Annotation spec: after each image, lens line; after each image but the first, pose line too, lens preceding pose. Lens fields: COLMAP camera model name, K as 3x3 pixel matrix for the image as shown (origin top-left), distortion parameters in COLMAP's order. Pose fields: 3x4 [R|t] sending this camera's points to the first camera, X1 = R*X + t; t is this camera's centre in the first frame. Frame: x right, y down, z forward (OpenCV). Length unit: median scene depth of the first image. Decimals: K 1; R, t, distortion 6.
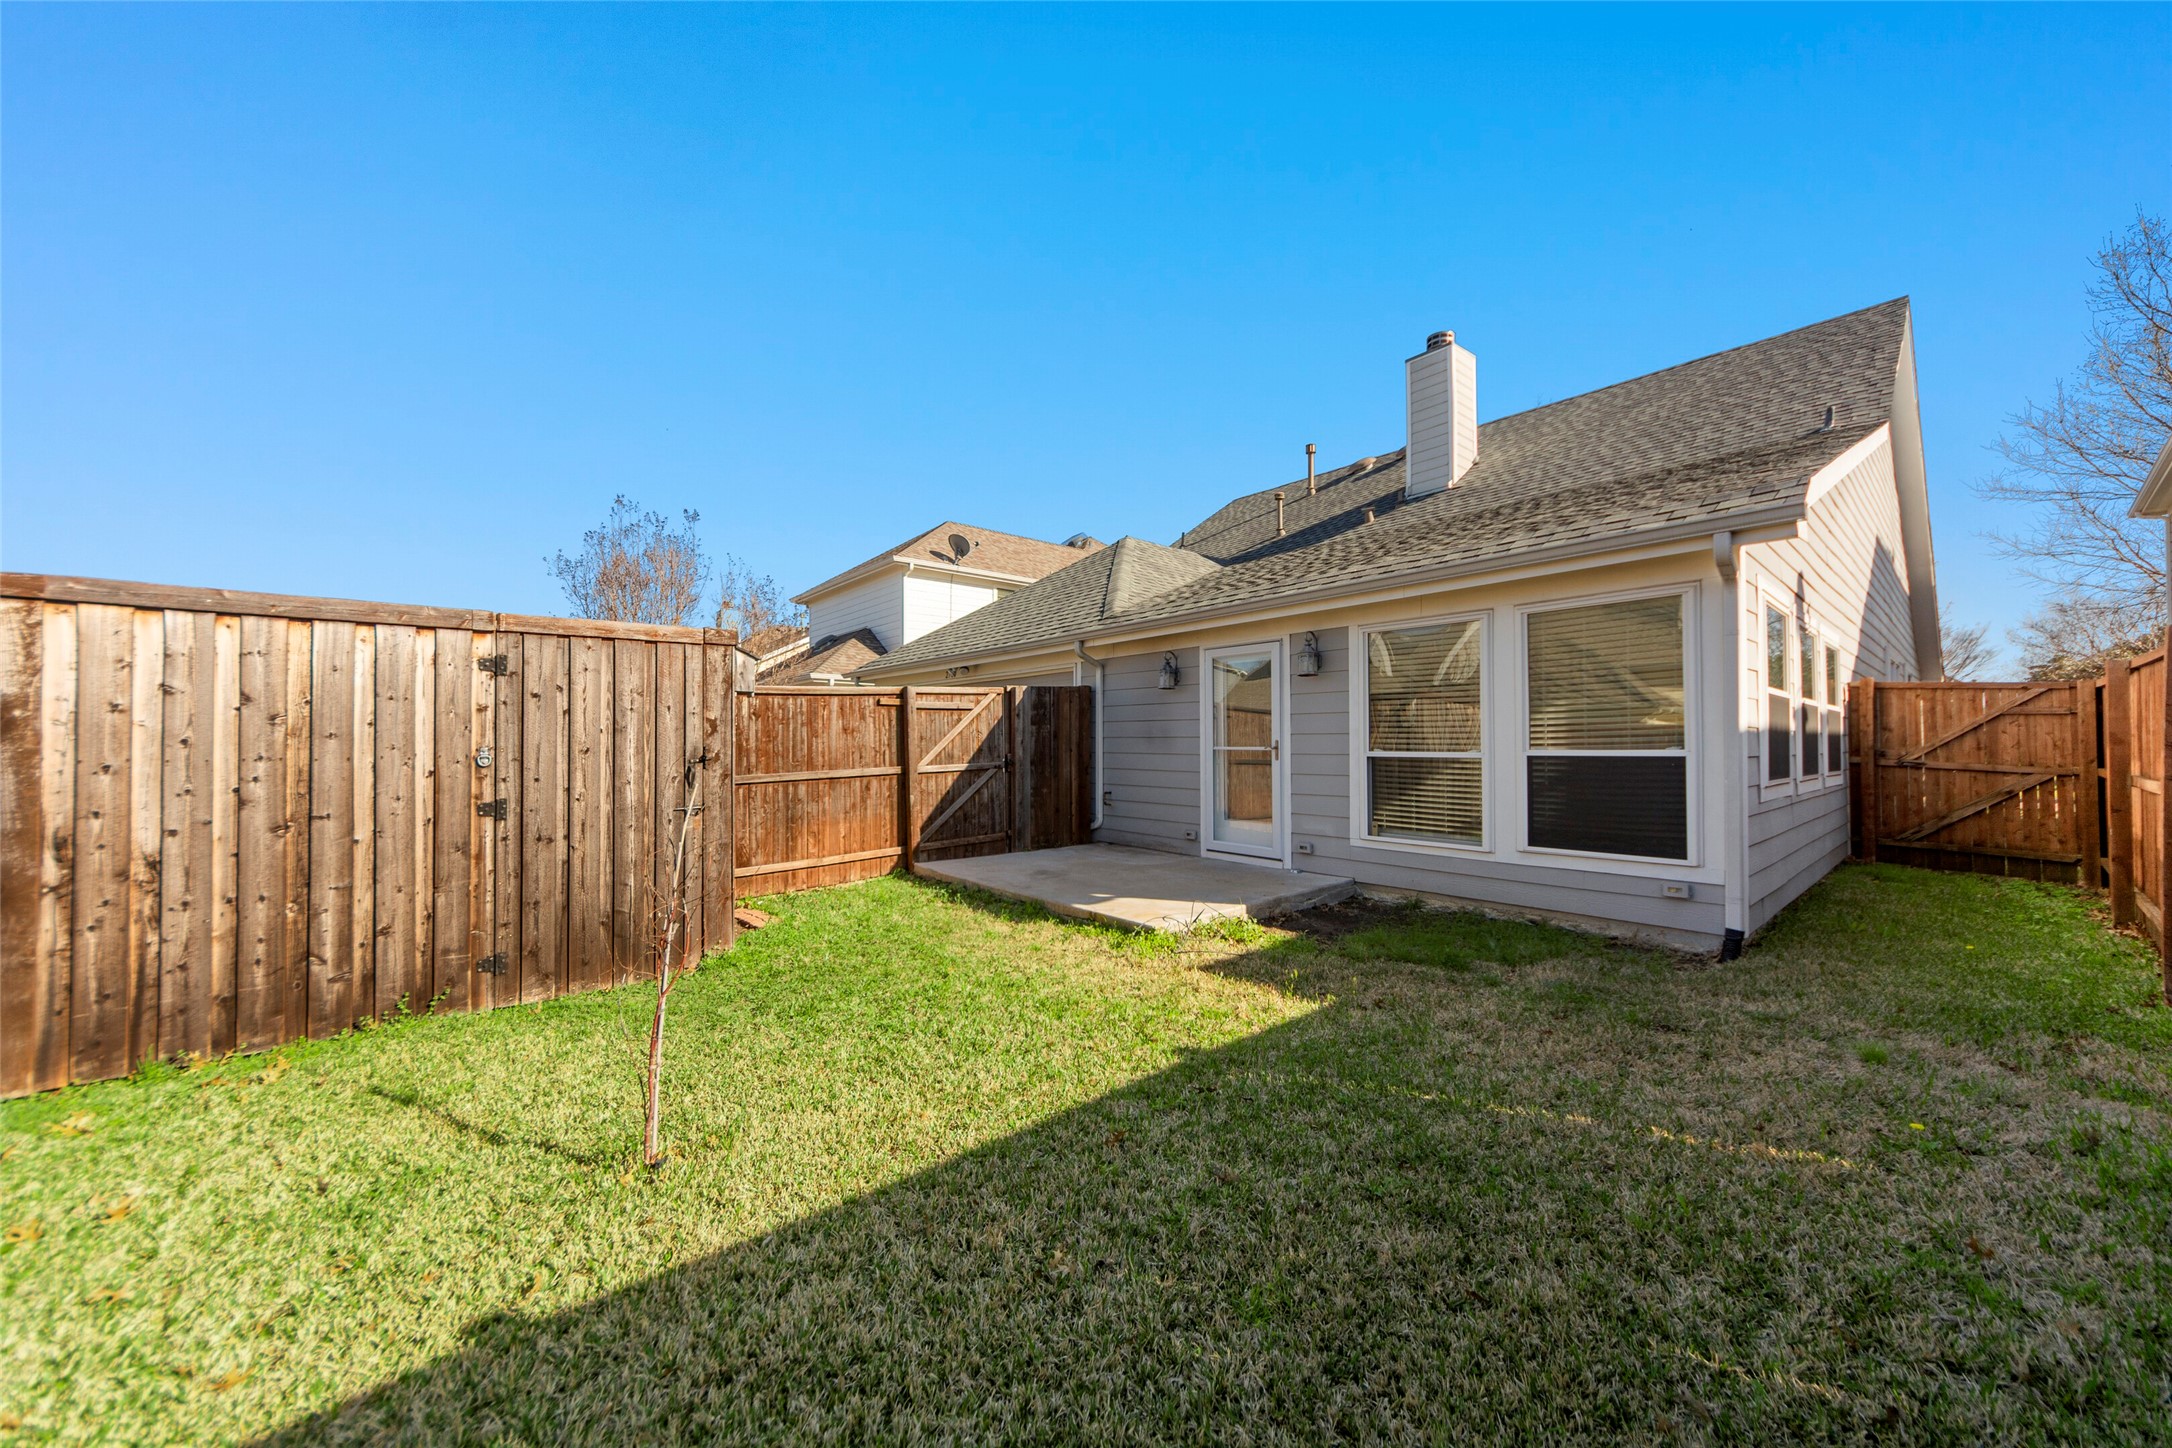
lens RADIAL K [[782.8, 0, 1087.1], [0, 782.8, 733.2], [0, 0, 1]] dist [-0.002088, -0.000248]
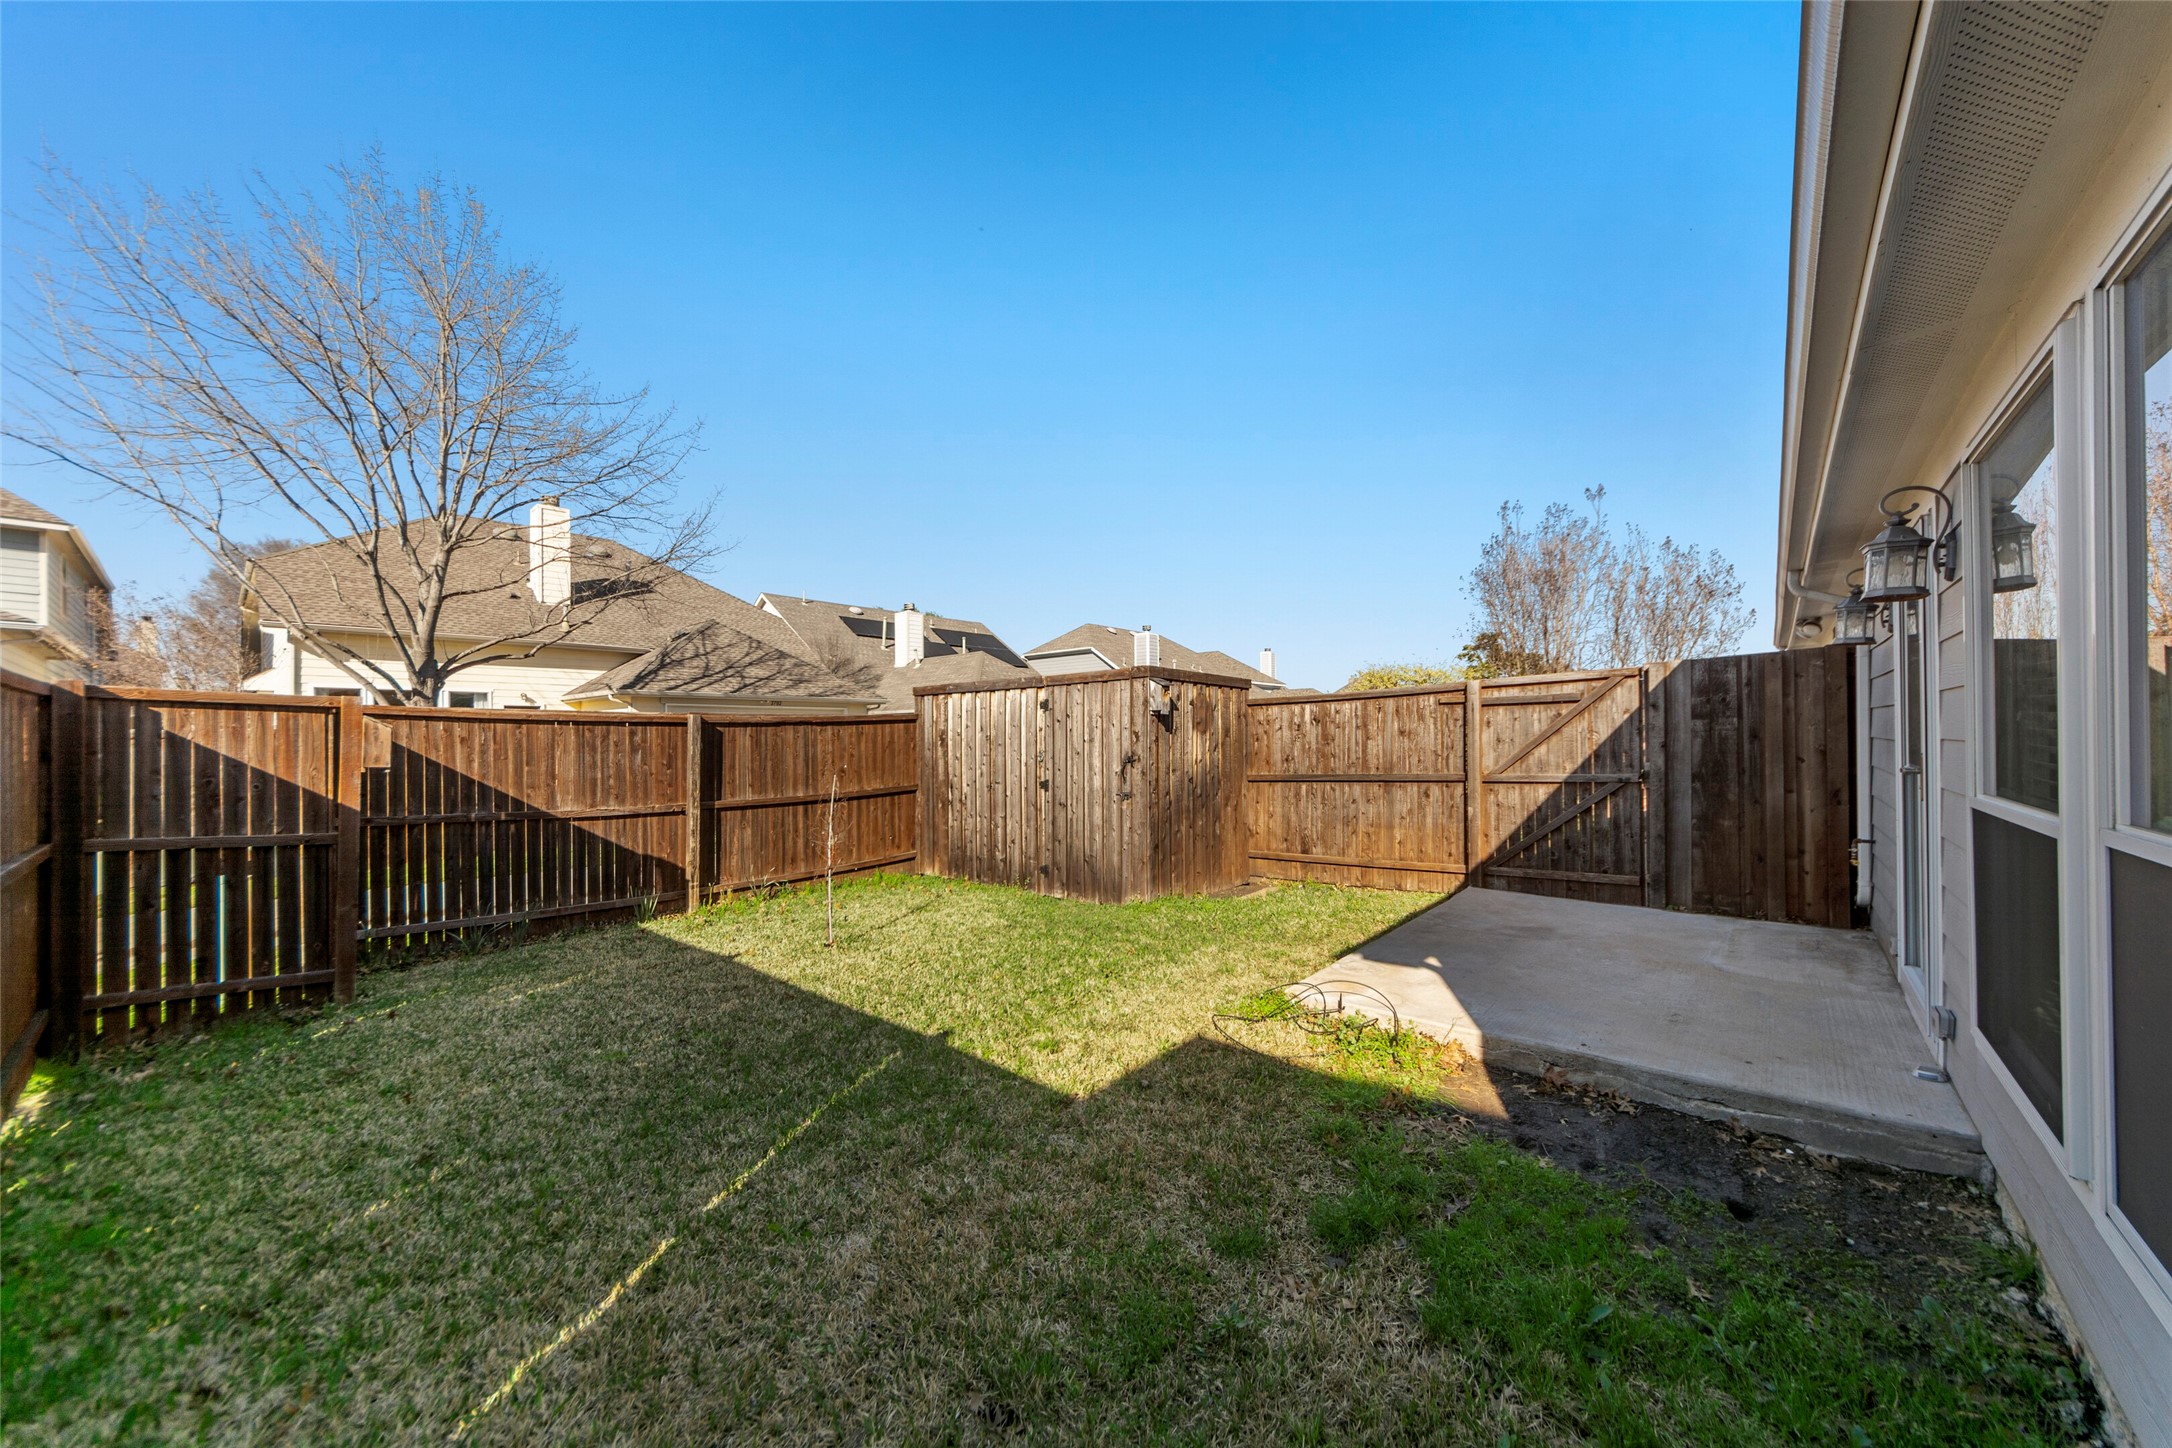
lens RADIAL K [[782.8, 0, 1093.4], [0, 782.8, 728.0], [0, 0, 1]] dist [-0.002088, -0.000248]
pose [[0.135181, -0.007345, -0.990794, 0.950099], [0.022182, 0.999744, -0.004385, -0.021421], [0.990573, -0.021385, 0.135309, 0.789875]]
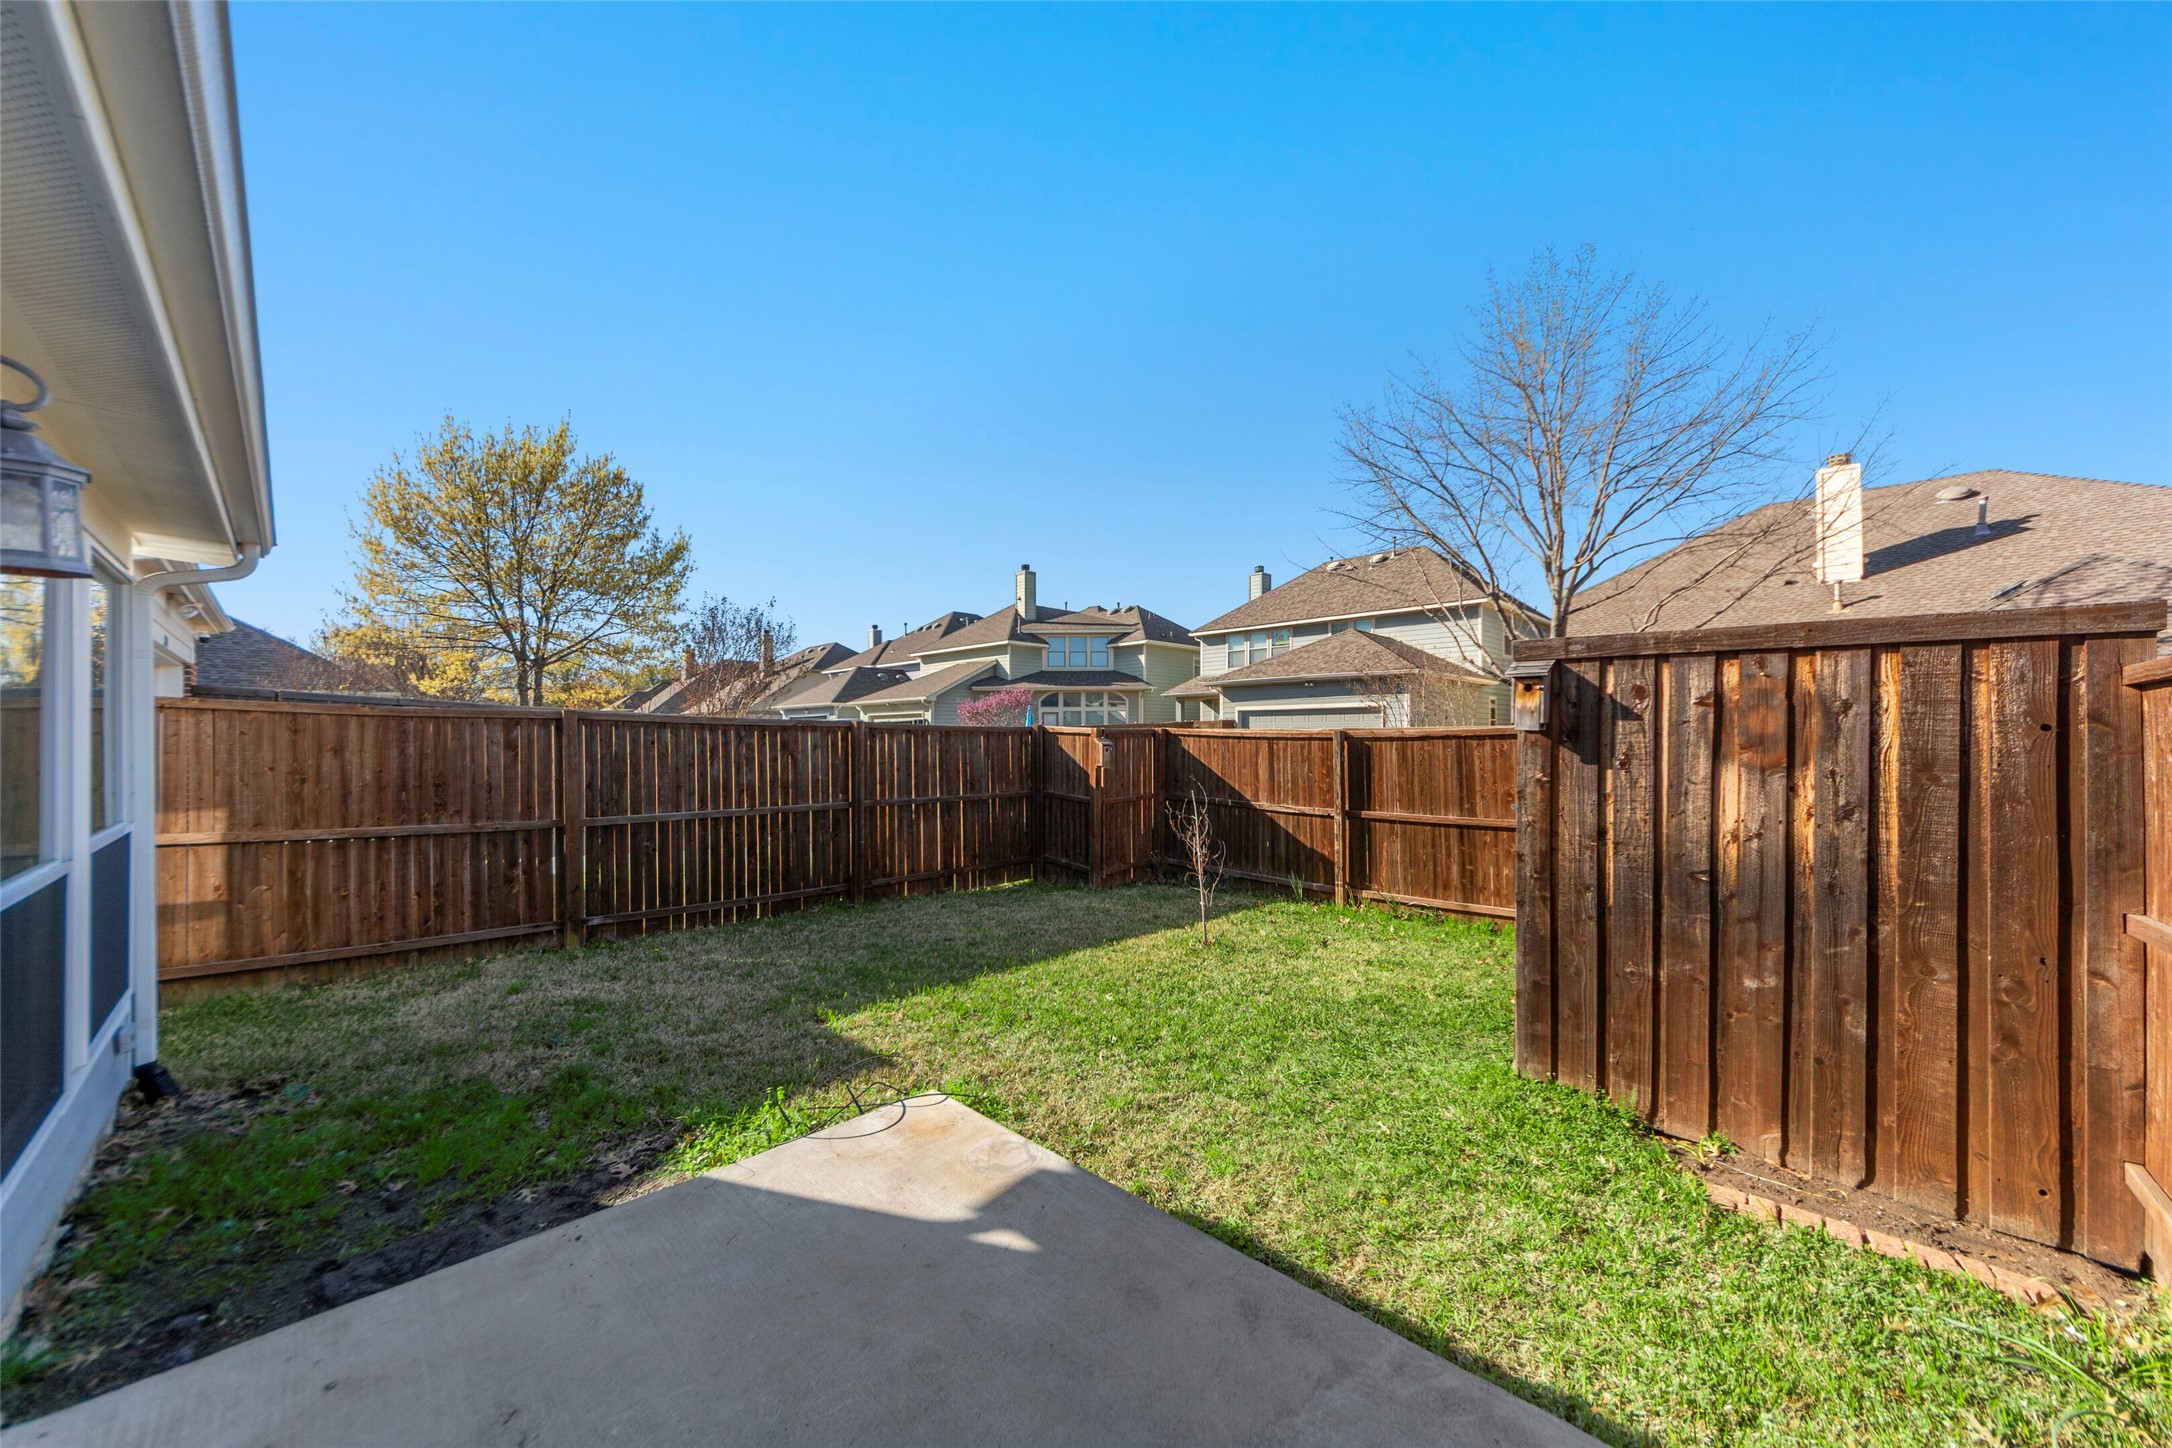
lens RADIAL K [[782.8, 0, 1096.0], [0, 782.8, 737.7], [0, 0, 1]] dist [-0.002088, -0.000248]
pose [[-0.996800, 0.002677, -0.079891, 0.002217], [0.003791, 0.999898, -0.013797, -0.034467], [0.079845, -0.014056, -0.996708, 1.854674]]
